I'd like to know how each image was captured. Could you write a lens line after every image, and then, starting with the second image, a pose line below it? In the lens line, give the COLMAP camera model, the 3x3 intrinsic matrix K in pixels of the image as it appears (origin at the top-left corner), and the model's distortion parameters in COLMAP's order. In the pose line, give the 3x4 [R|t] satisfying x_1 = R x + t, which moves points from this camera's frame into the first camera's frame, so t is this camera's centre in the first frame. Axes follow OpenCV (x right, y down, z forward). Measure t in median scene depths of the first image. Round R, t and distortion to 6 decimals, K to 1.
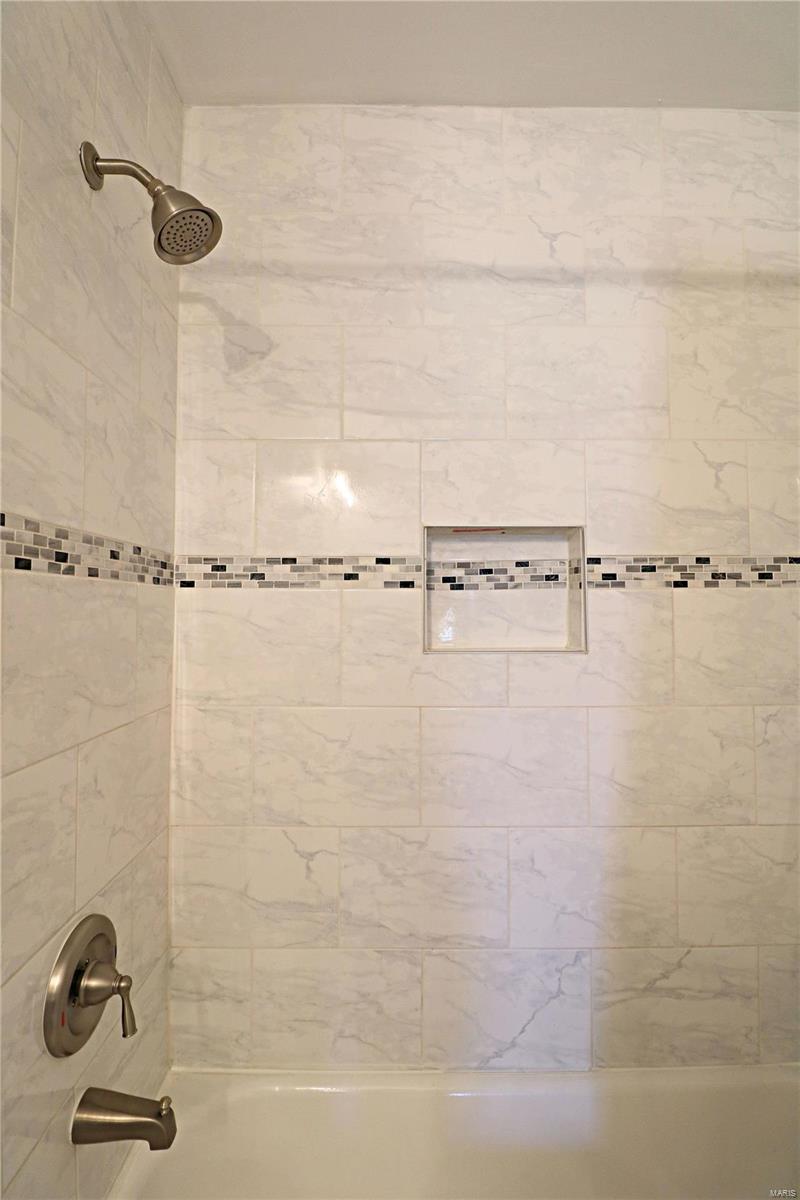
lens RADIAL K [[564.7, 0, 392.0], [0, 564.7, 584.9], [0, 0, 1]] dist [0.001312, -0.013495]
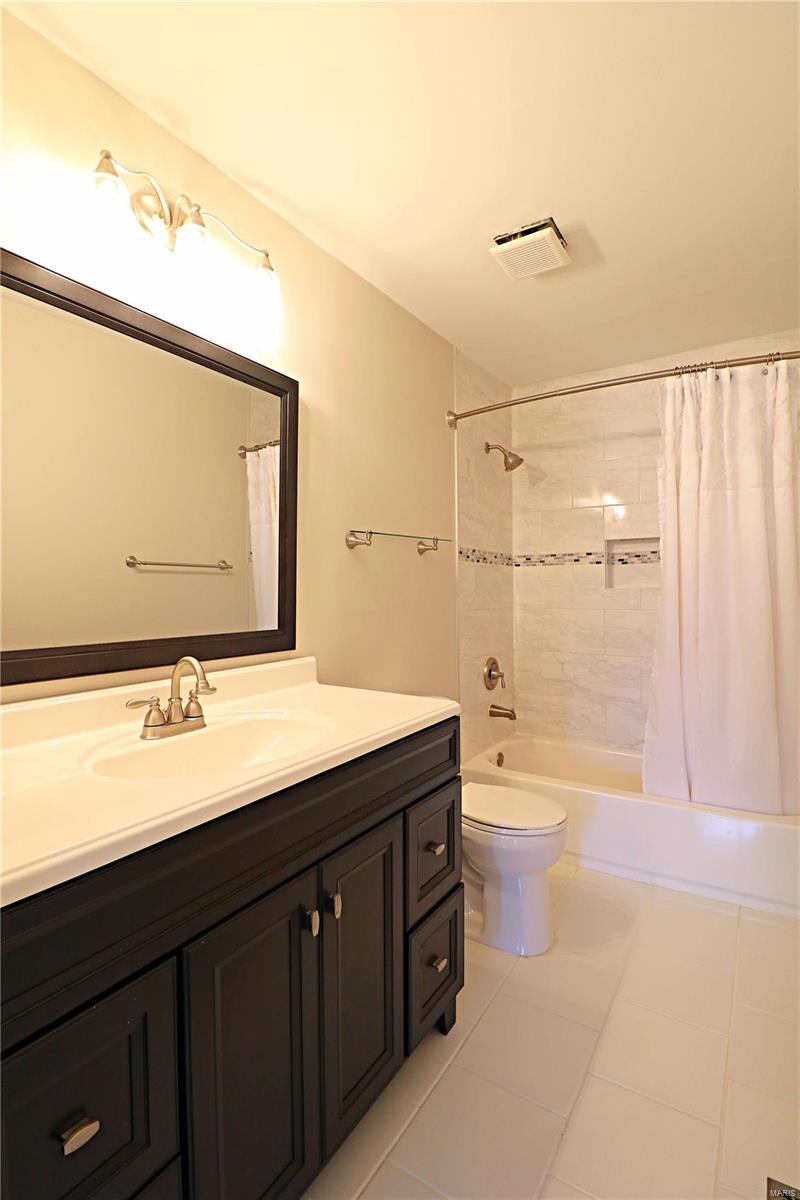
lens RADIAL K [[564.7, 0, 392.0], [0, 564.7, 584.9], [0, 0, 1]] dist [0.001312, -0.013495]
pose [[0.836575, -0.011948, -0.547722, 0.657806], [0.029061, 0.999322, 0.022588, 0.014985], [0.547081, -0.034814, 0.836355, -1.708400]]
